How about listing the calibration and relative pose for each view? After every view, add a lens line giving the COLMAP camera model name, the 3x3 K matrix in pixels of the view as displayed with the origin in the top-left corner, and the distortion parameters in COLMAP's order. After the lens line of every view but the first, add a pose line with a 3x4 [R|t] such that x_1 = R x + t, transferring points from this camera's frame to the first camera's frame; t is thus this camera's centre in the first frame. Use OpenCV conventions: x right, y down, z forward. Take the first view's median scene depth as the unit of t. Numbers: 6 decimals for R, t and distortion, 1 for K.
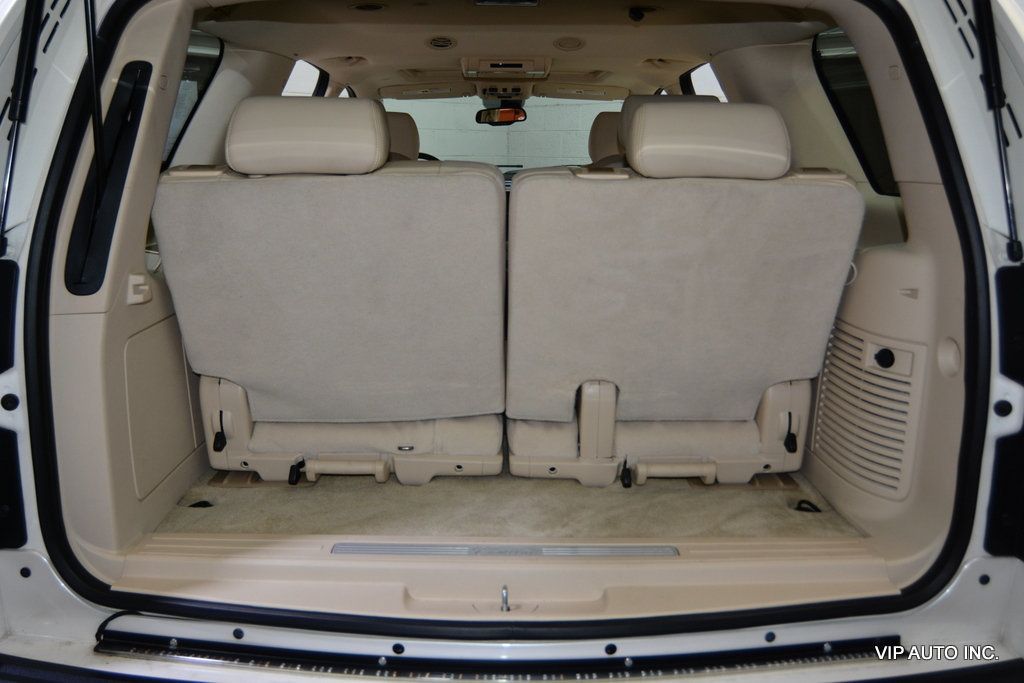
lens RADIAL K [[785.5, 0, 513.8], [0, 785.5, 335.4], [0, 0, 1]] dist [-0.016419, 0.019162]
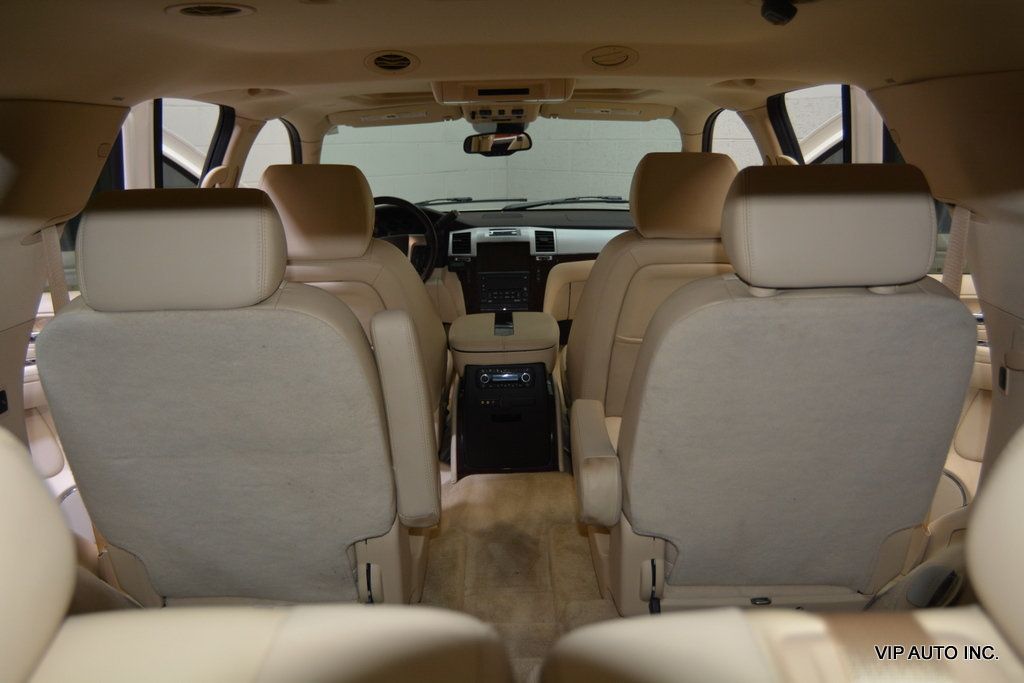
lens RADIAL K [[785.5, 0, 503.8], [0, 785.5, 335.1], [0, 0, 1]] dist [-0.016419, 0.019162]
pose [[0.999687, -0.018897, -0.016370, -0.001533], [0.019230, 0.999606, 0.020447, -0.123004], [0.015977, -0.020756, 0.999657, 0.276515]]
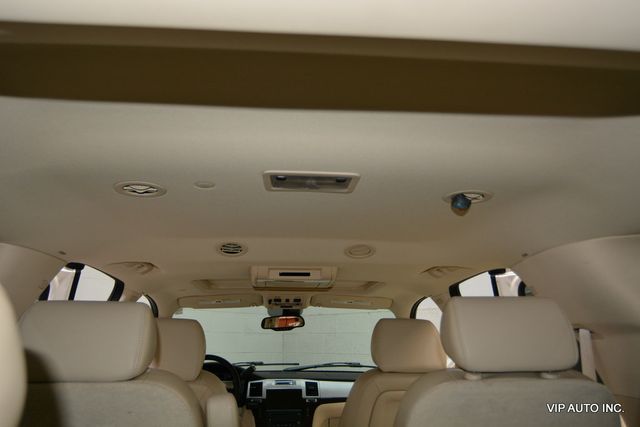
lens RADIAL K [[490.9, 0, 317.5], [0, 490.9, 210.0], [0, 0, 1]] dist [-0.016419, 0.019162]
pose [[0.997479, 0.013077, 0.069746, -0.019346], [0.021909, 0.878097, -0.477980, -0.080594], [-0.067495, 0.478304, 0.875597, 0.291018]]
